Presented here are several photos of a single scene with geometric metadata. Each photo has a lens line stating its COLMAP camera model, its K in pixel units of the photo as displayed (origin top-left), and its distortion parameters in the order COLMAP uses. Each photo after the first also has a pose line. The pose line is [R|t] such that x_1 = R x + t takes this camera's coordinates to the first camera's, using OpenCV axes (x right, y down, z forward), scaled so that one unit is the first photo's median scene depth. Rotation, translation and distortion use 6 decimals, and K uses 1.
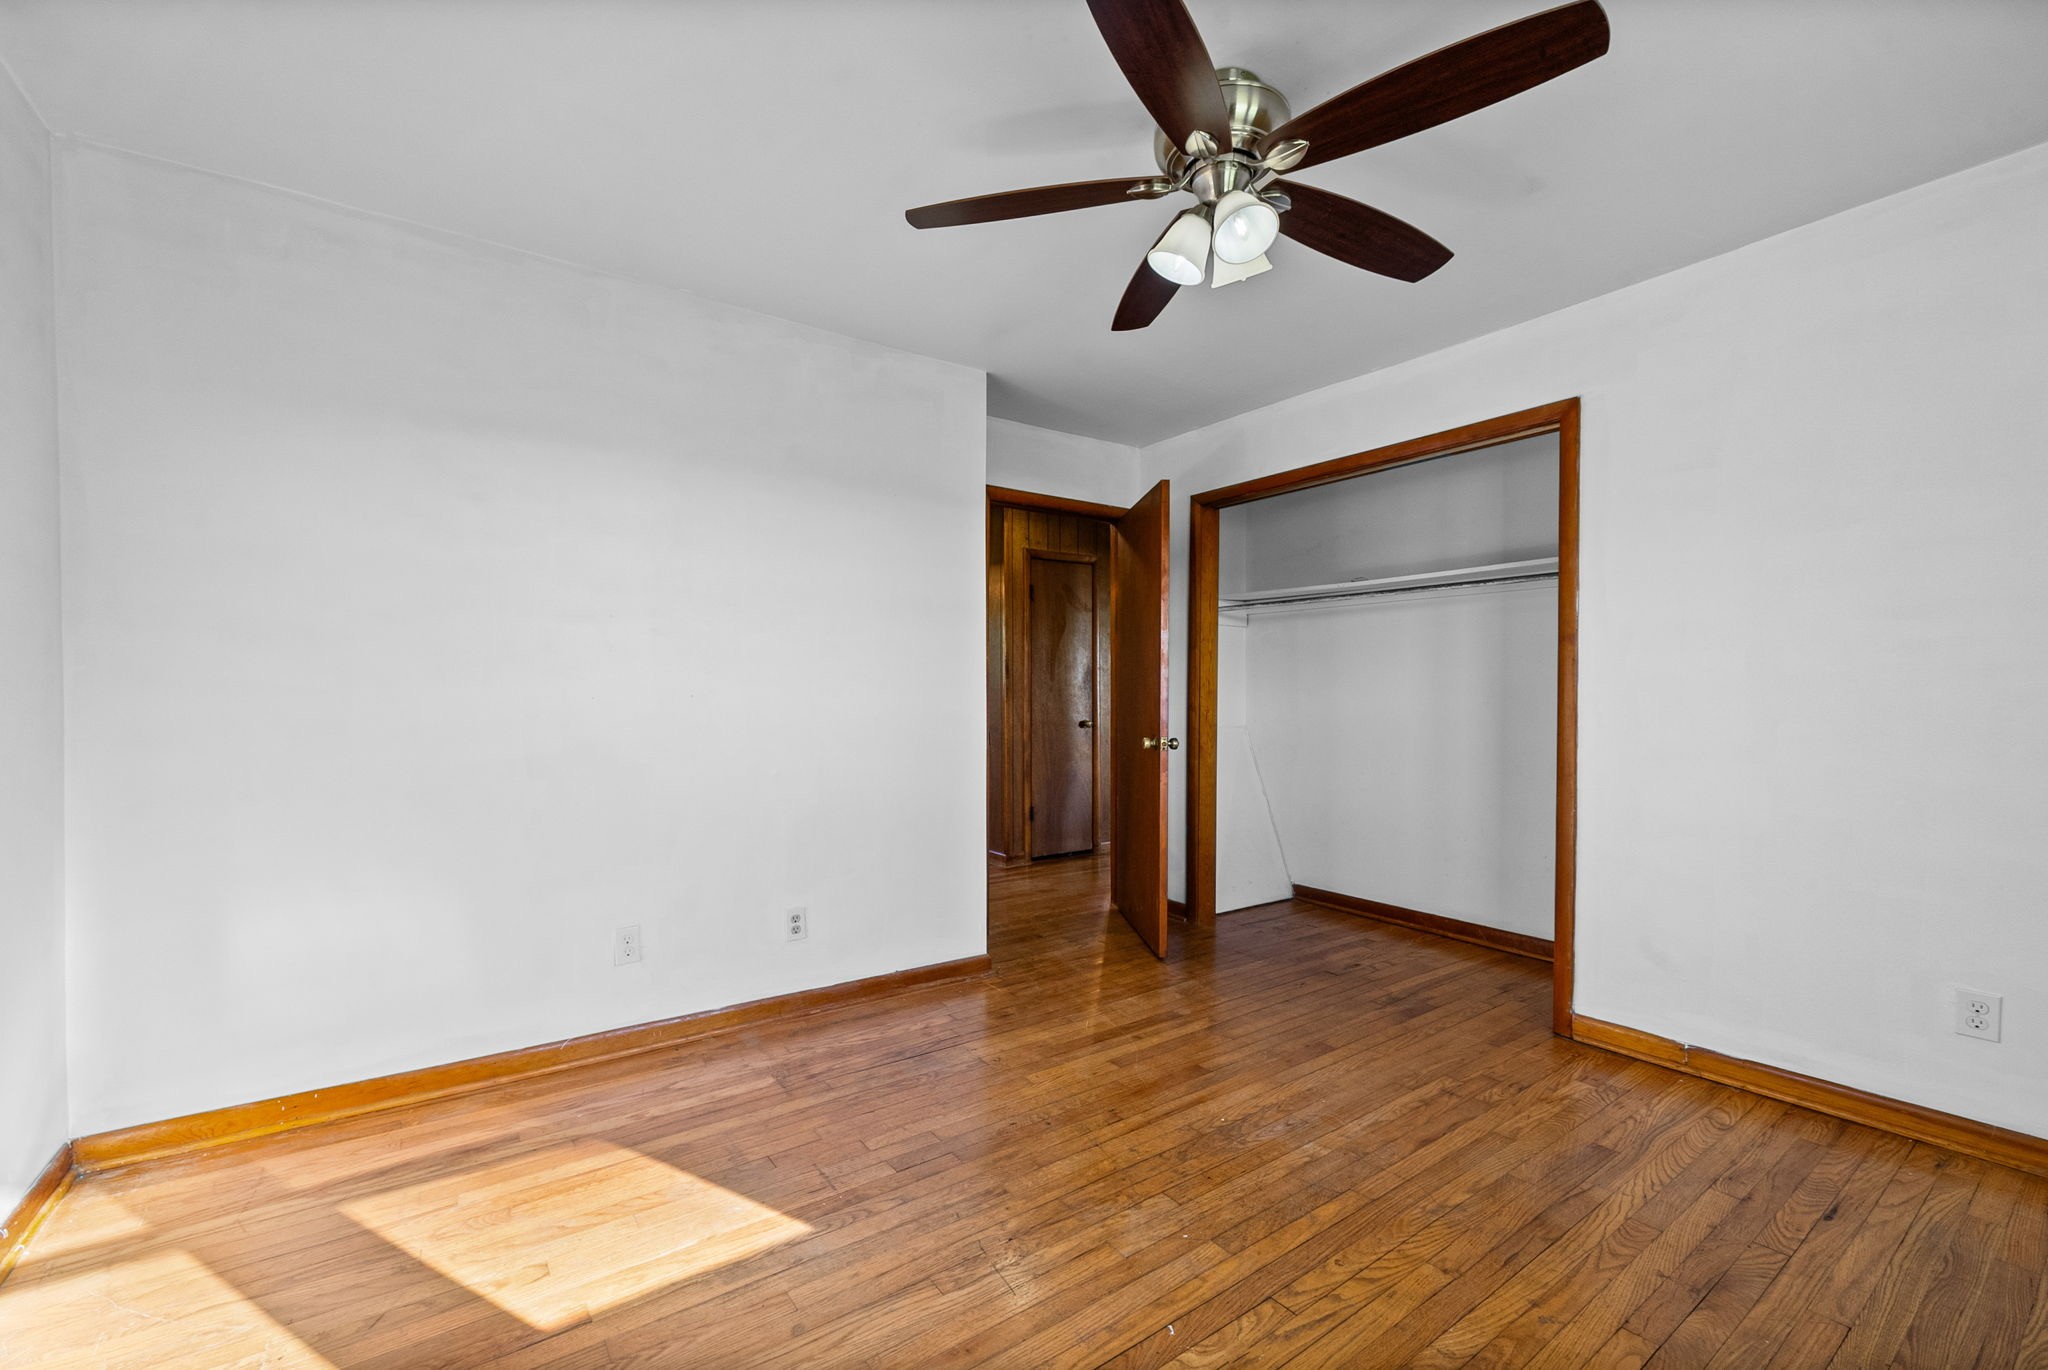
lens RADIAL K [[800.3, 0, 1029.2], [0, 800.3, 692.8], [0, 0, 1]] dist [-0.000793, -0.000140]
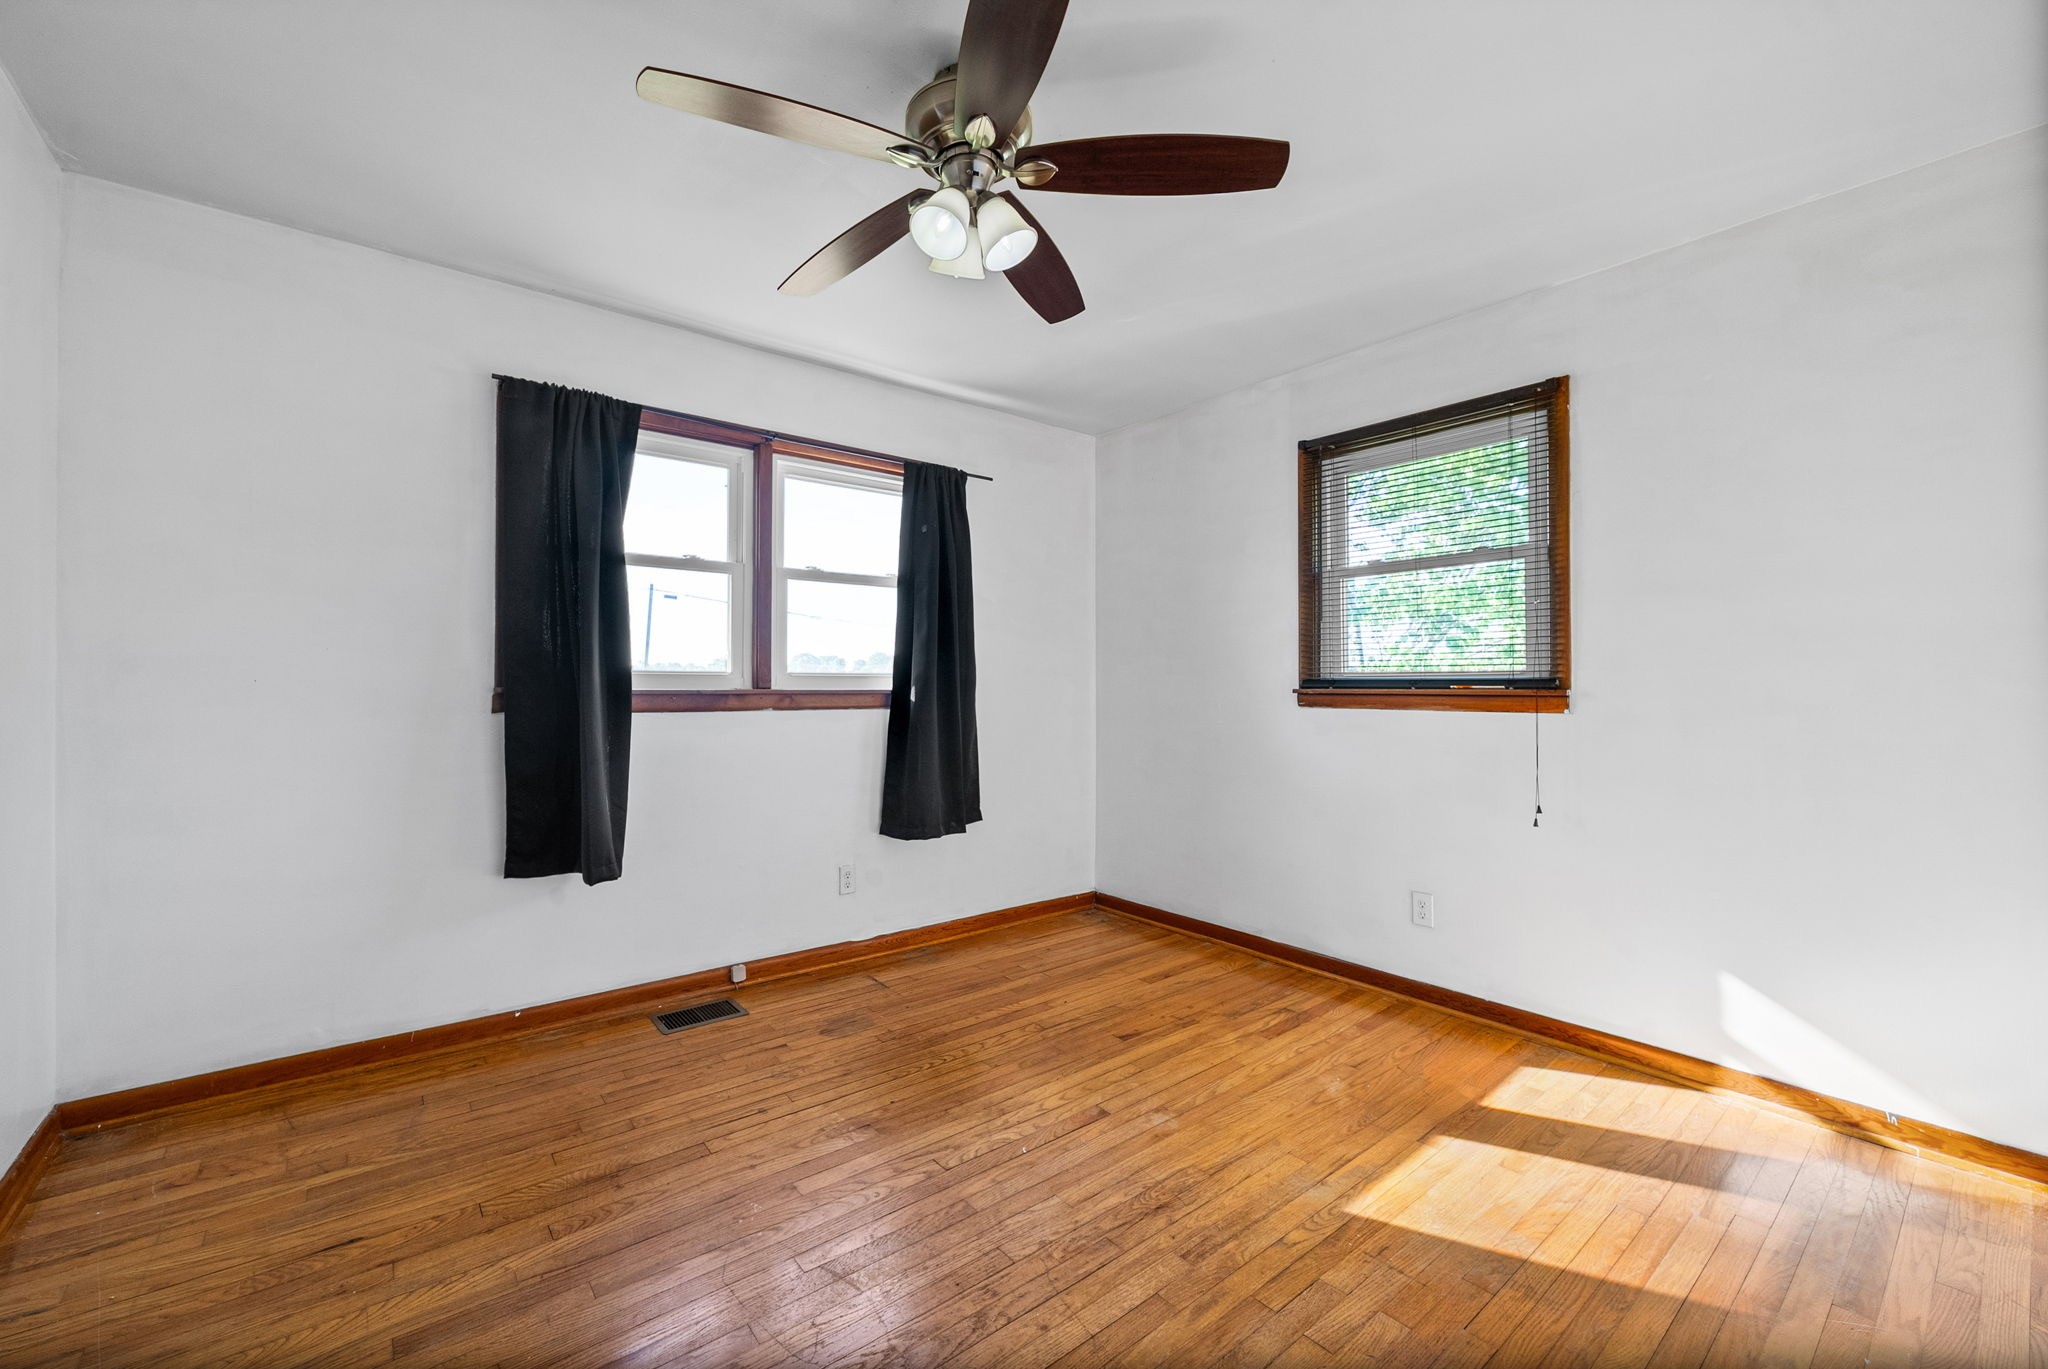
lens RADIAL K [[800.3, 0, 1029.2], [0, 800.3, 692.3], [0, 0, 1]] dist [-0.000793, -0.000140]
pose [[-0.996875, -0.000764, -0.078990, 0.241367], [-0.000927, 0.999998, 0.002030, -0.032363], [0.078989, 0.002097, -0.996873, 2.077050]]
